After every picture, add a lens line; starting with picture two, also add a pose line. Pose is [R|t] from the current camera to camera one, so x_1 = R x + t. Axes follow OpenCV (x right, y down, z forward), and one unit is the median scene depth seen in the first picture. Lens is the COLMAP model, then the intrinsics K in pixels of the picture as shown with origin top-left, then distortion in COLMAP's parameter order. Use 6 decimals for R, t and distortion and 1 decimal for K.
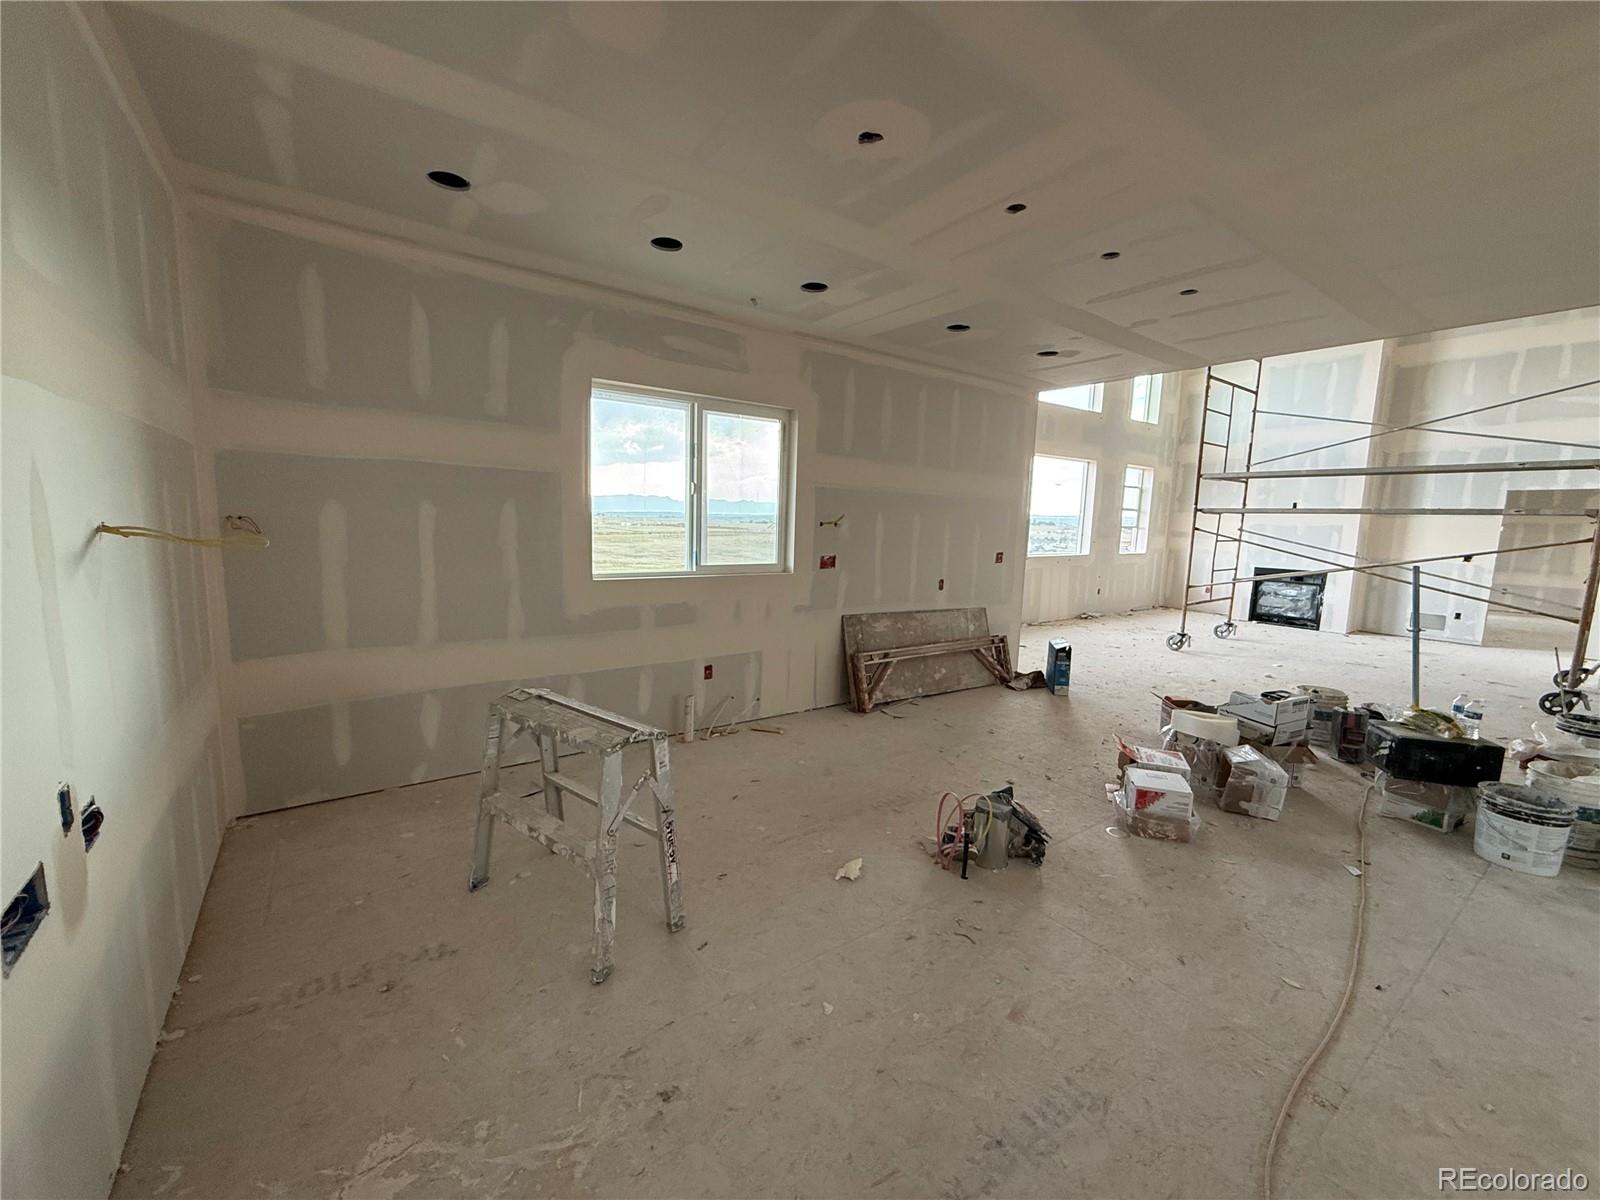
lens RADIAL K [[638.7, 0, 799.9], [0, 638.7, 601.7], [0, 0, 1]] dist [0.000574, -0.000052]
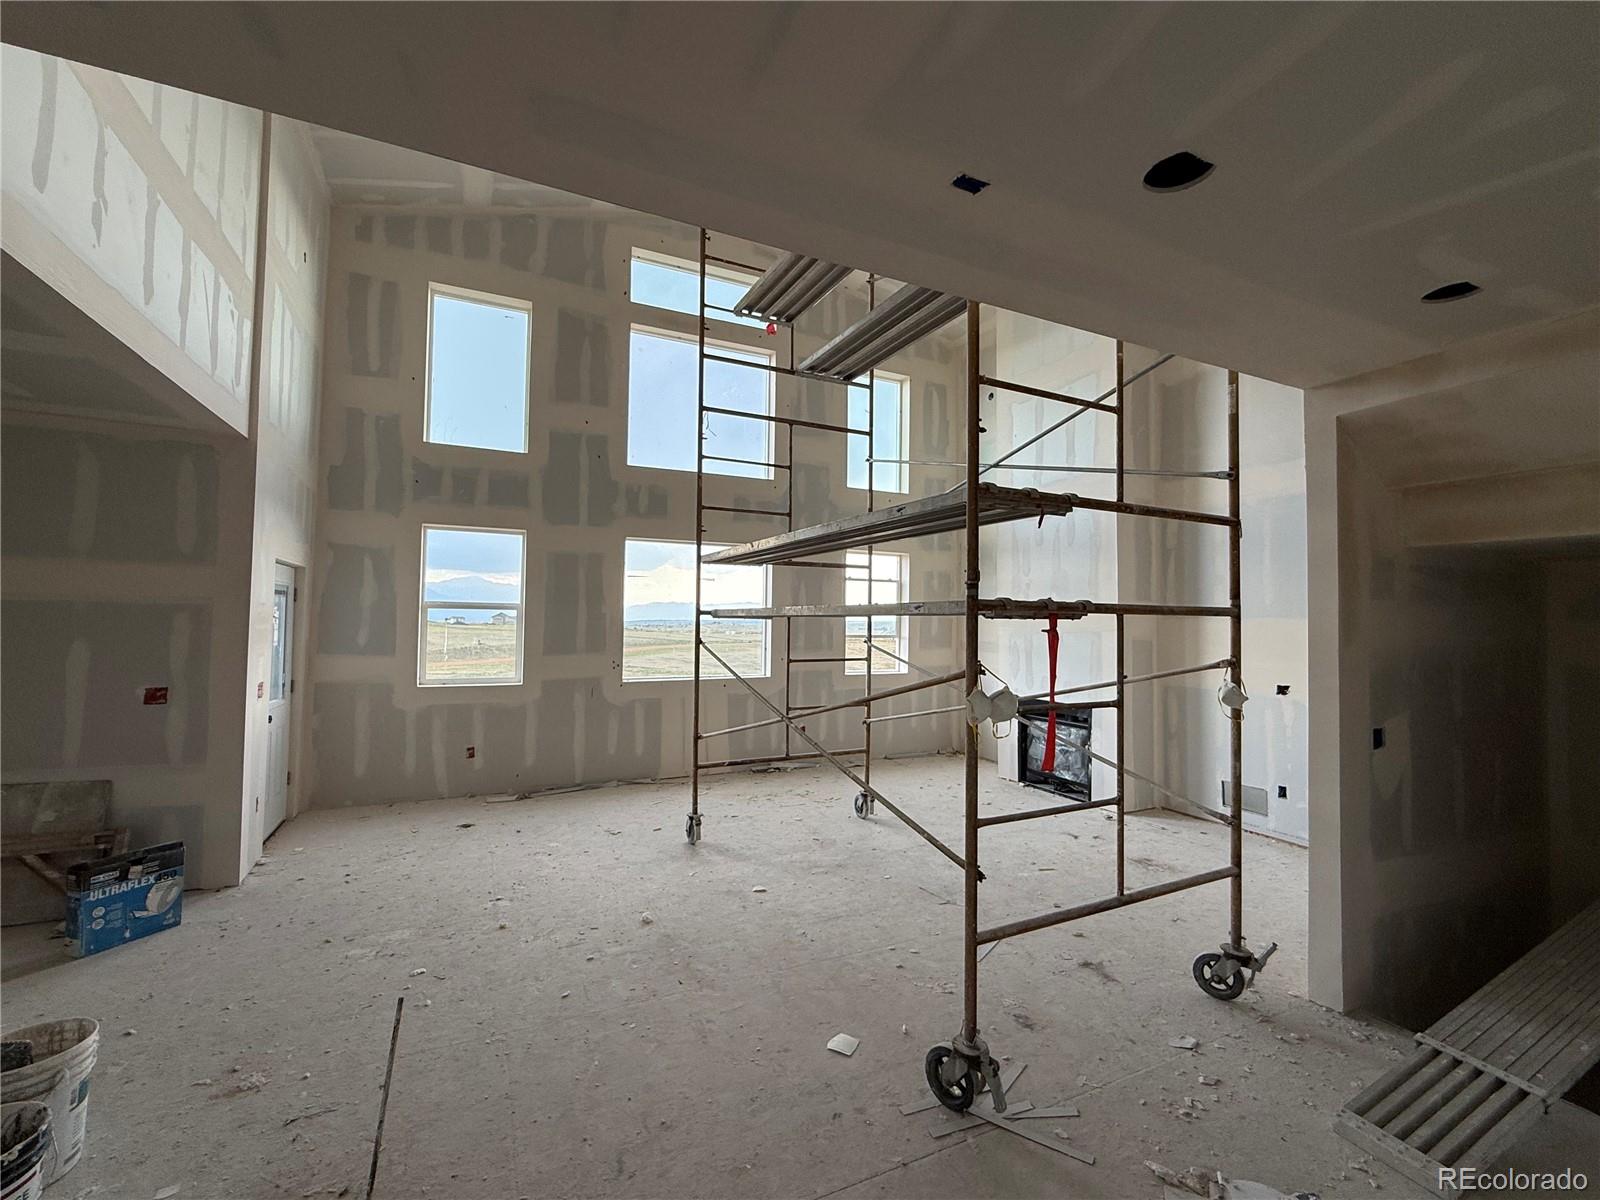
lens RADIAL K [[684.8, 0, 801.1], [0, 684.8, 593.4], [0, 0, 1]] dist [0.000625, 0.000054]
pose [[0.984201, -0.020406, -0.175875, 0.715727], [-0.010296, 0.985058, -0.171912, -0.040629], [0.176755, 0.171007, 0.969285, 0.312477]]
